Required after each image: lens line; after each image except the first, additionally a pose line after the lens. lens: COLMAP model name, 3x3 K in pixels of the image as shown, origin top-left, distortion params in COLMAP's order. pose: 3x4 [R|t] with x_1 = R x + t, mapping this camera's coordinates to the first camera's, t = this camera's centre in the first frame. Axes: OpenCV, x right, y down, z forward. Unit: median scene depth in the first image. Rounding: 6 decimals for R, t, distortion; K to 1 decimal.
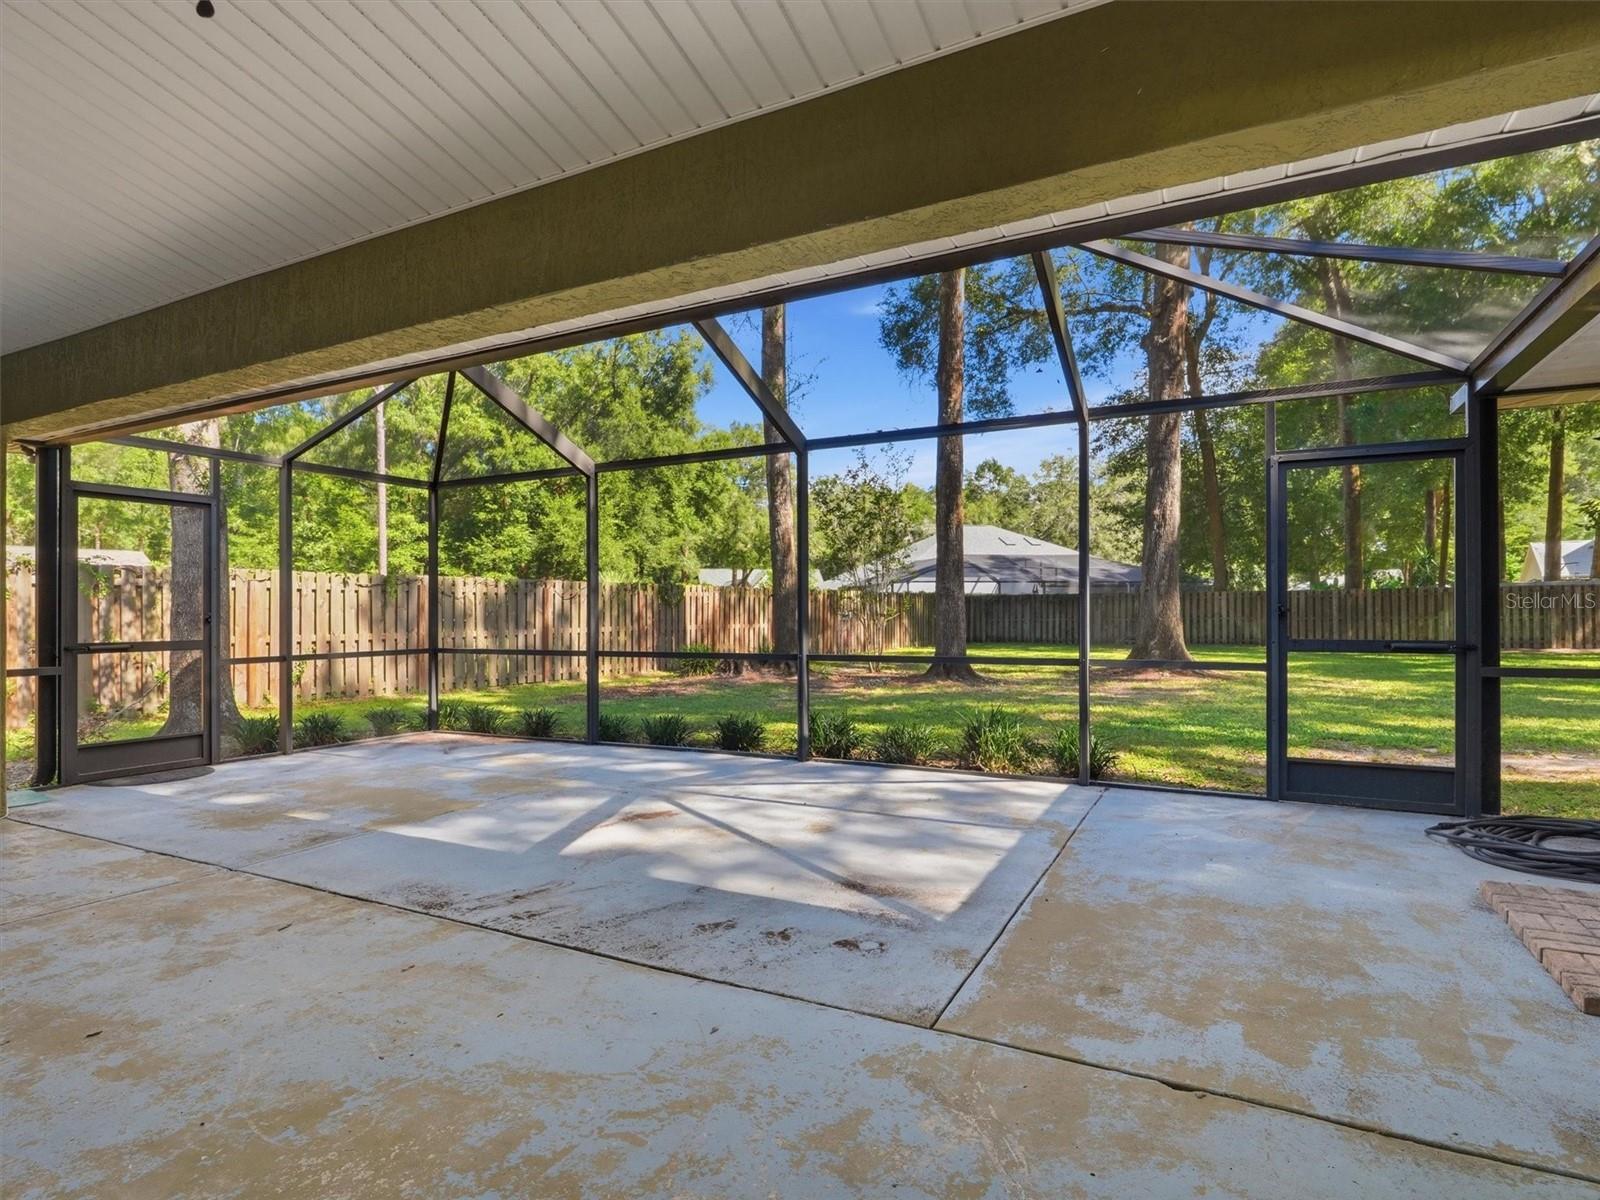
lens RADIAL K [[856.2, 0, 770.6], [0, 856.2, 608.9], [0, 0, 1]] dist [-0.003818, -0.001690]
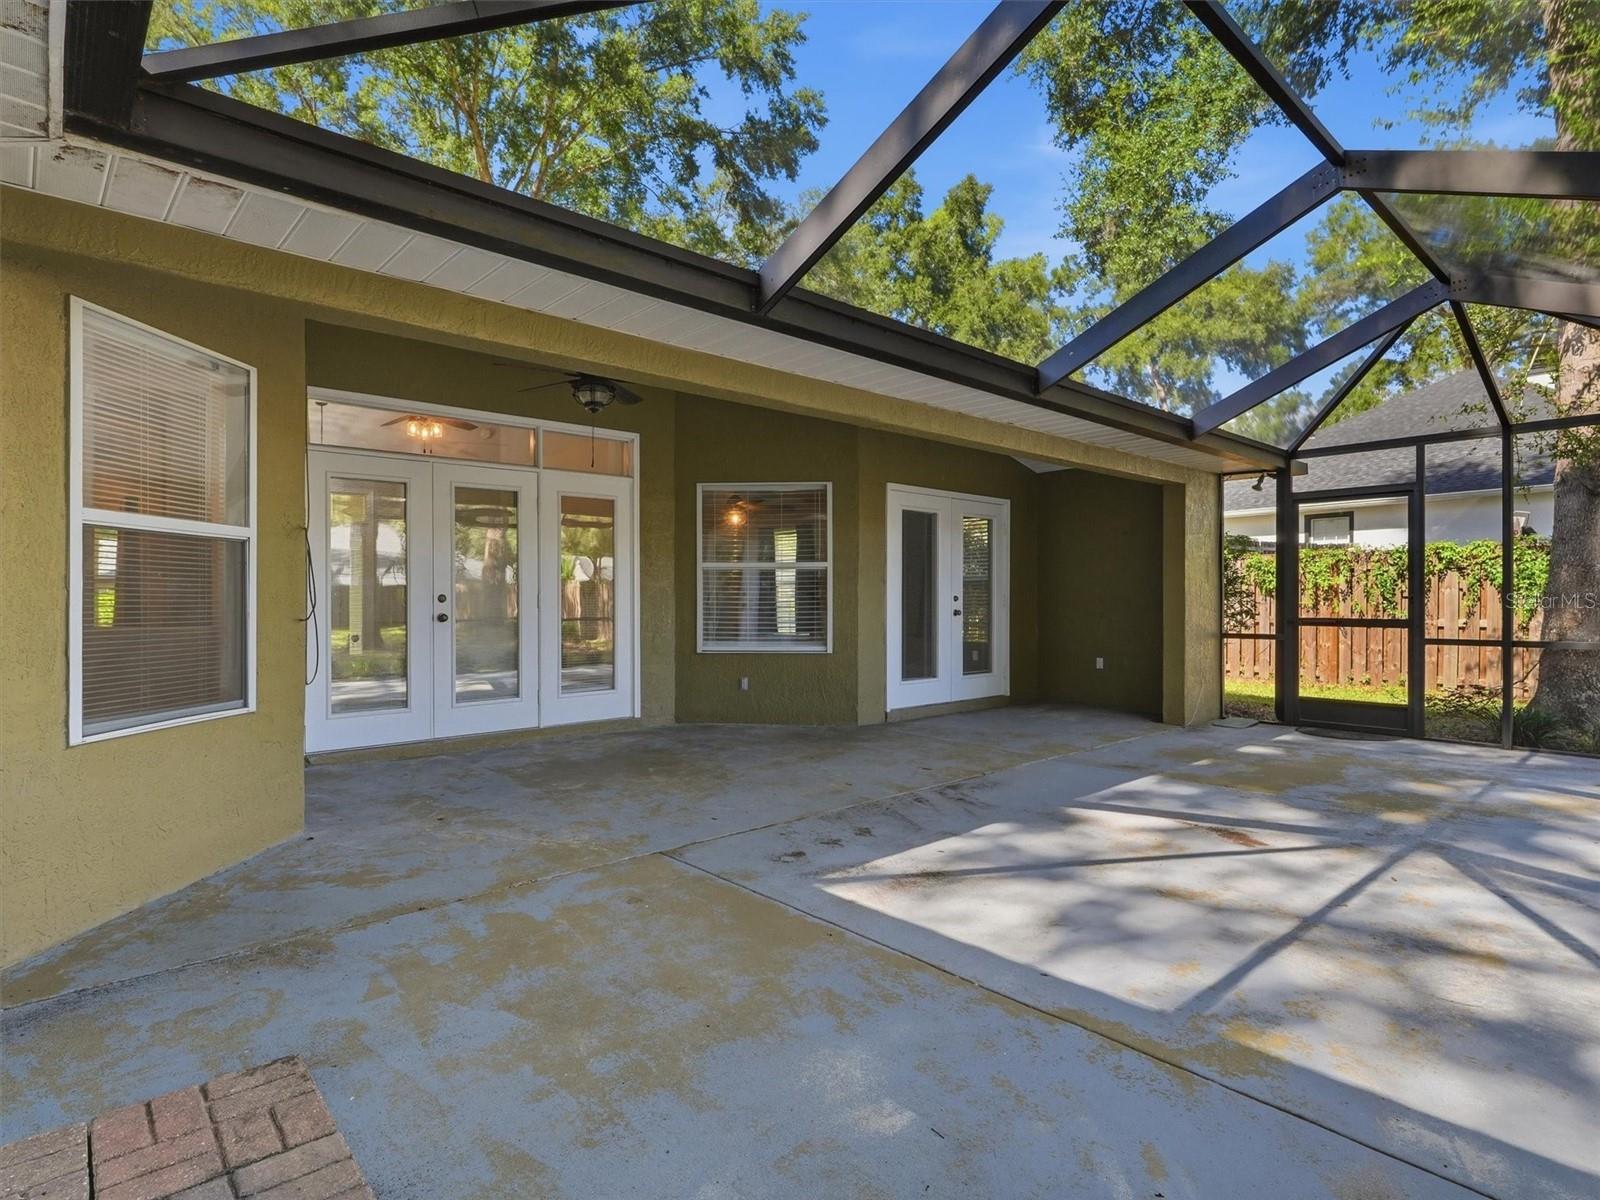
lens RADIAL K [[856.2, 0, 807.4], [0, 856.2, 596.0], [0, 0, 1]] dist [-0.003818, -0.001690]
pose [[-0.338417, 0.005704, -0.940979, 1.101238], [0.007002, 0.999969, 0.003543, -0.003800], [0.940970, -0.005390, -0.338447, 1.231531]]
